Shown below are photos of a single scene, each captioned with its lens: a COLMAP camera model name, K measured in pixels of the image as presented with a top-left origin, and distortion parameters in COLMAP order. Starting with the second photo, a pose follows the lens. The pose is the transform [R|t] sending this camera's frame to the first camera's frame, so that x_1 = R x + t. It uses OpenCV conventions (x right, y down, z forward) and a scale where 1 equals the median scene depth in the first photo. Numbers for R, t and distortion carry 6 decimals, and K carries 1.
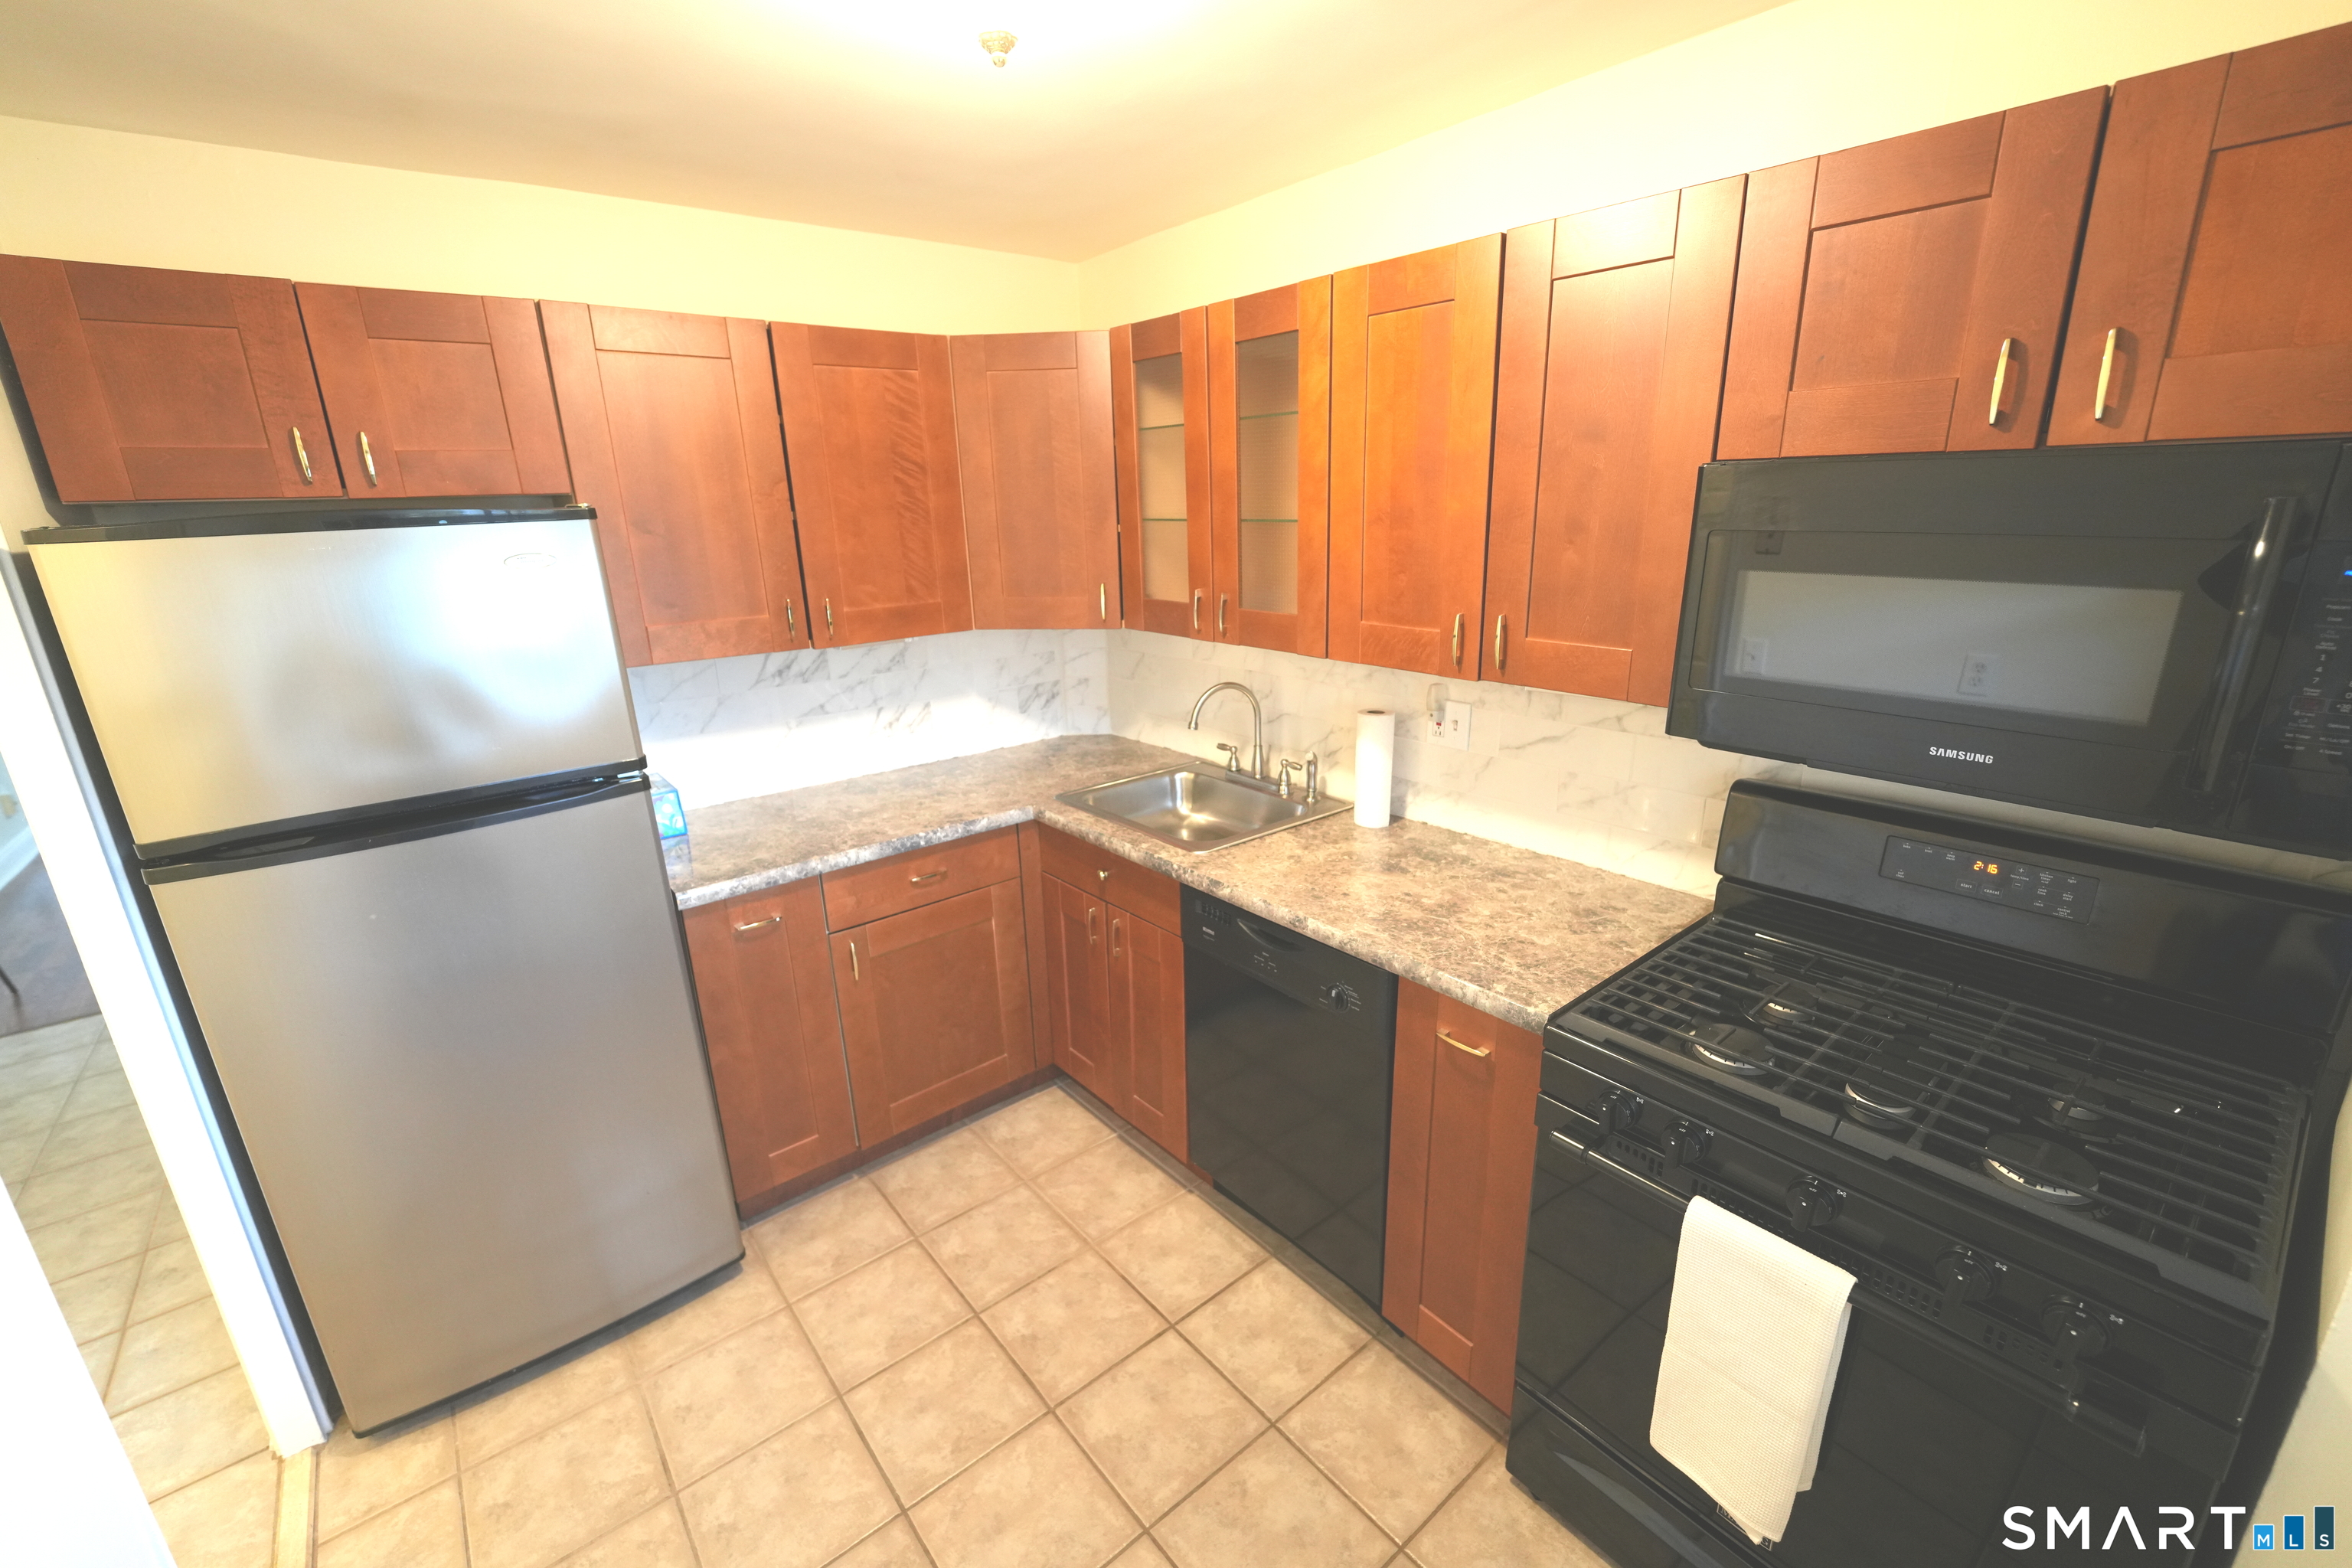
lens RADIAL K [[964.9, 0, 1179.8], [0, 964.9, 781.5], [0, 0, 1]] dist [-0.000323, 0.000103]
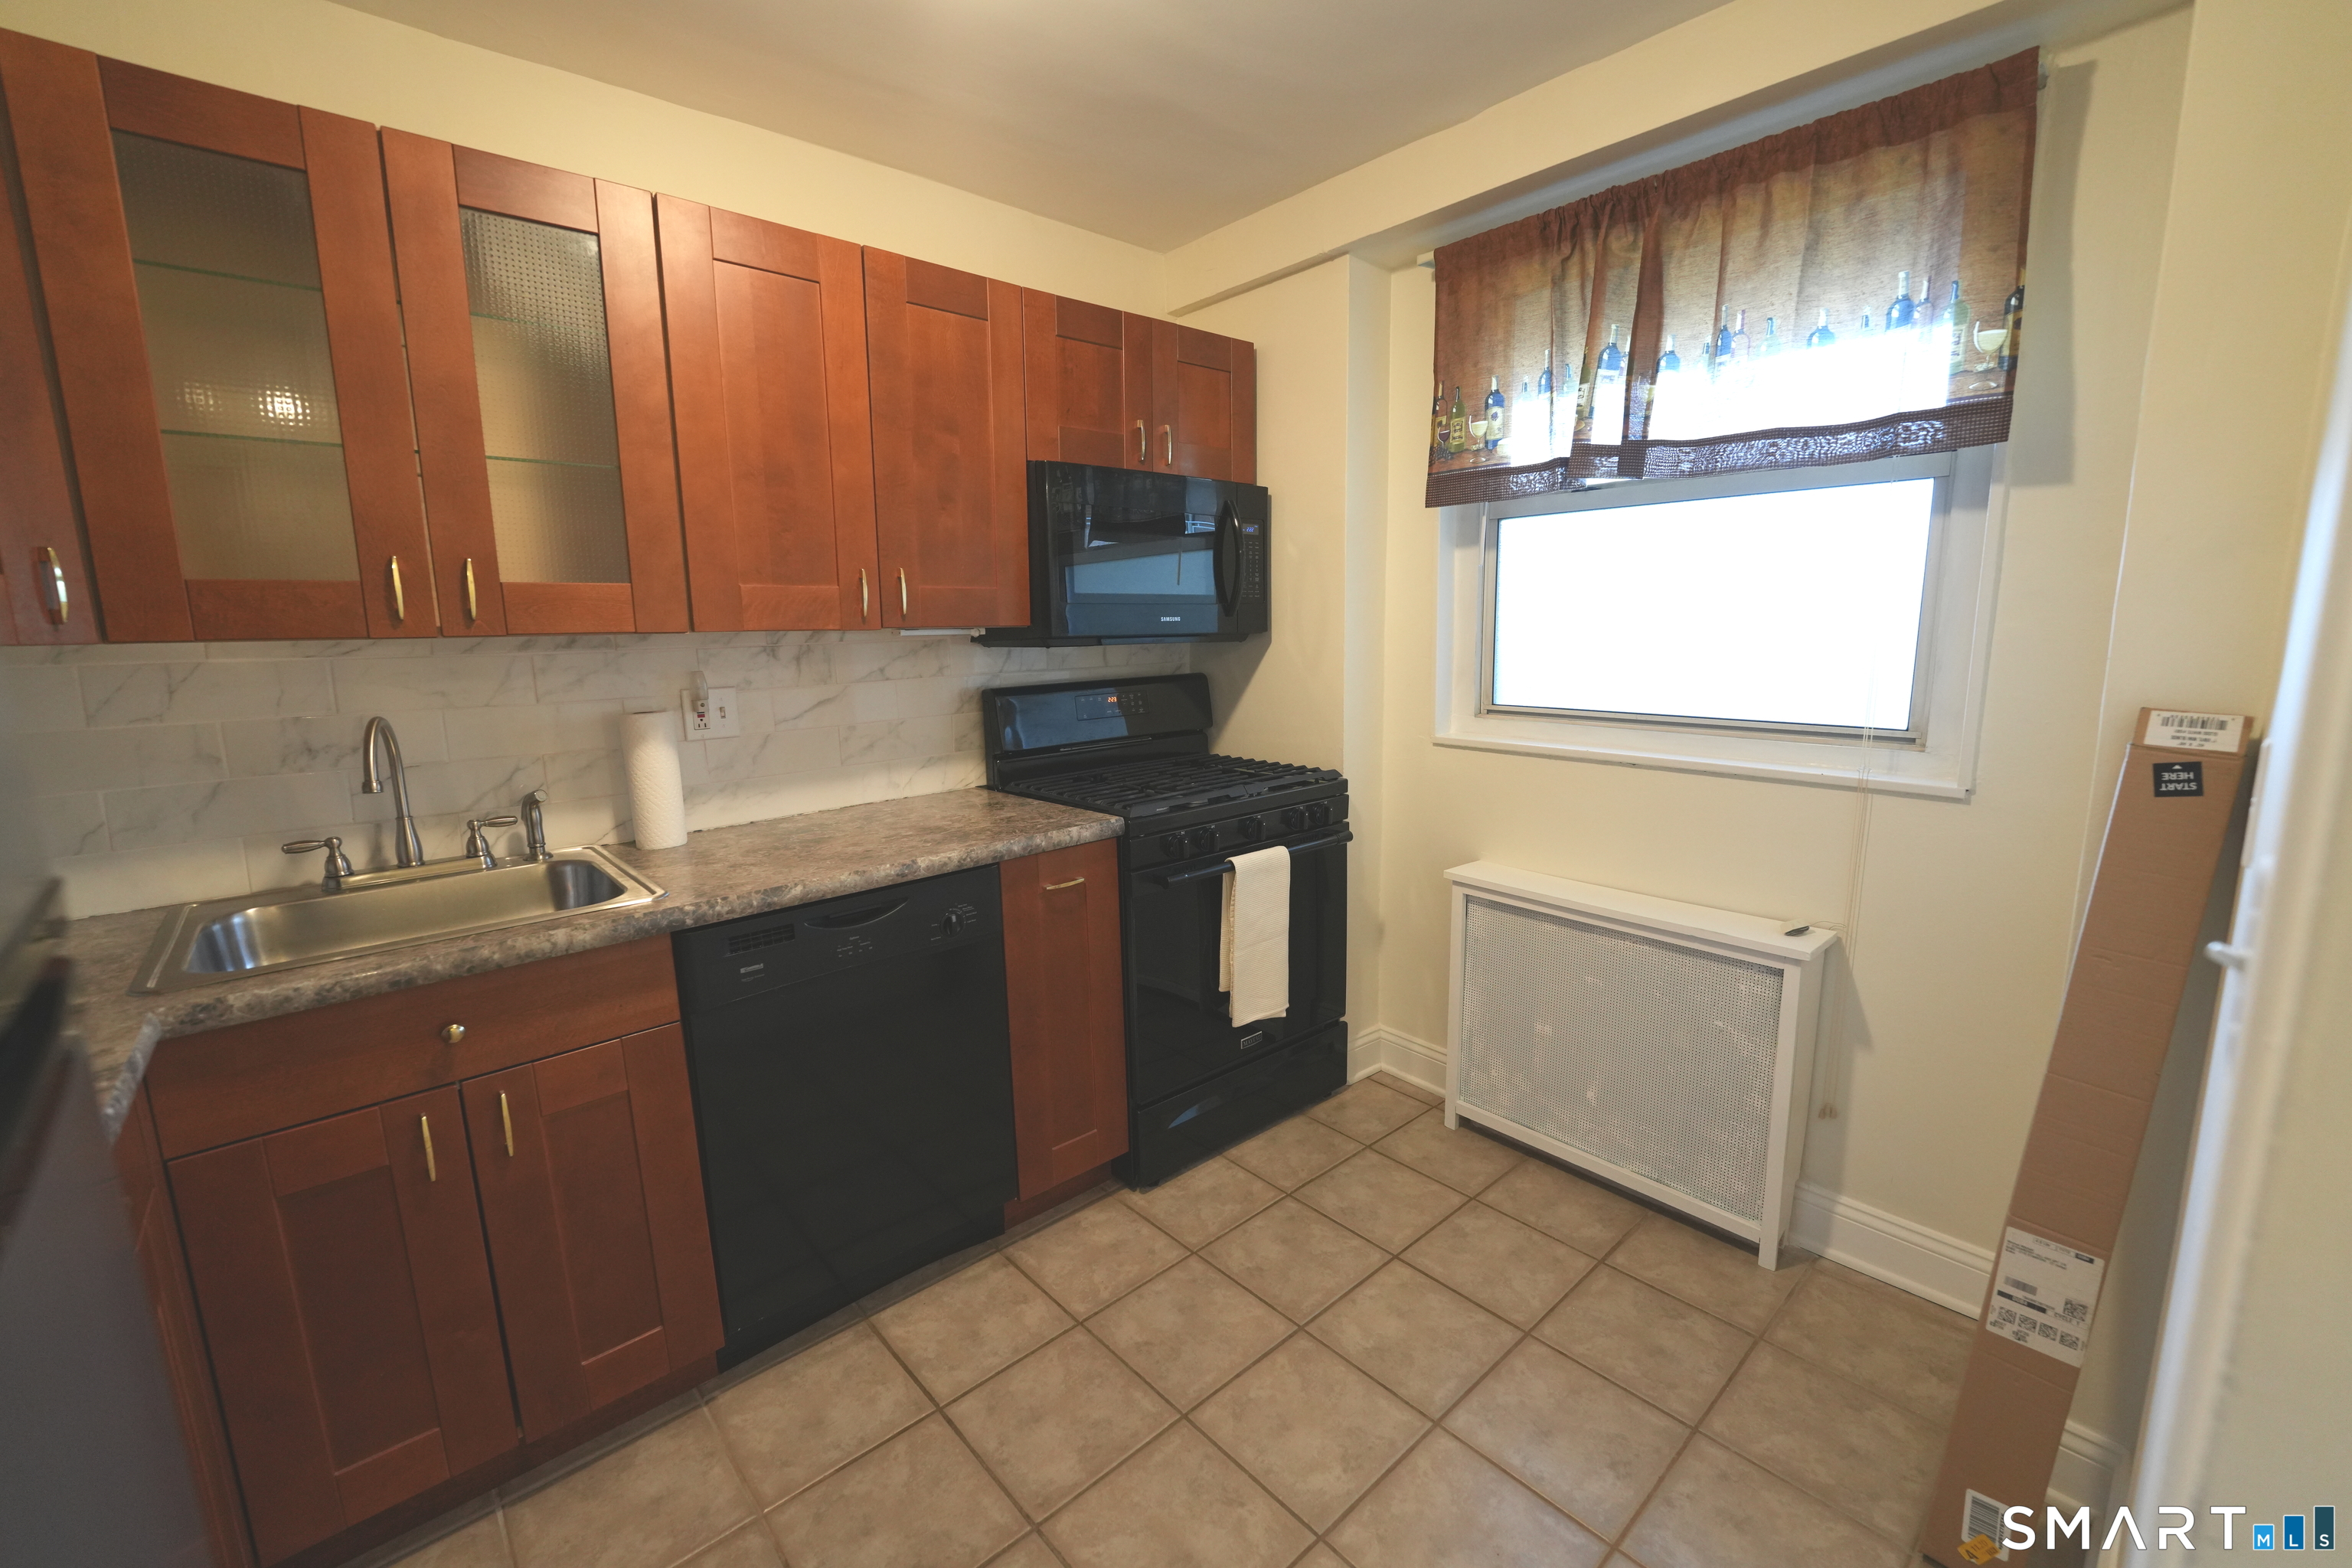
lens RADIAL K [[964.9, 0, 1178.6], [0, 964.9, 778.0], [0, 0, 1]] dist [-0.000323, 0.000103]
pose [[-0.037996, -0.137007, 0.989841, -0.768093], [0.301357, 0.942868, 0.142073, 0.003537], [-0.952754, 0.303693, 0.005463, 0.652495]]
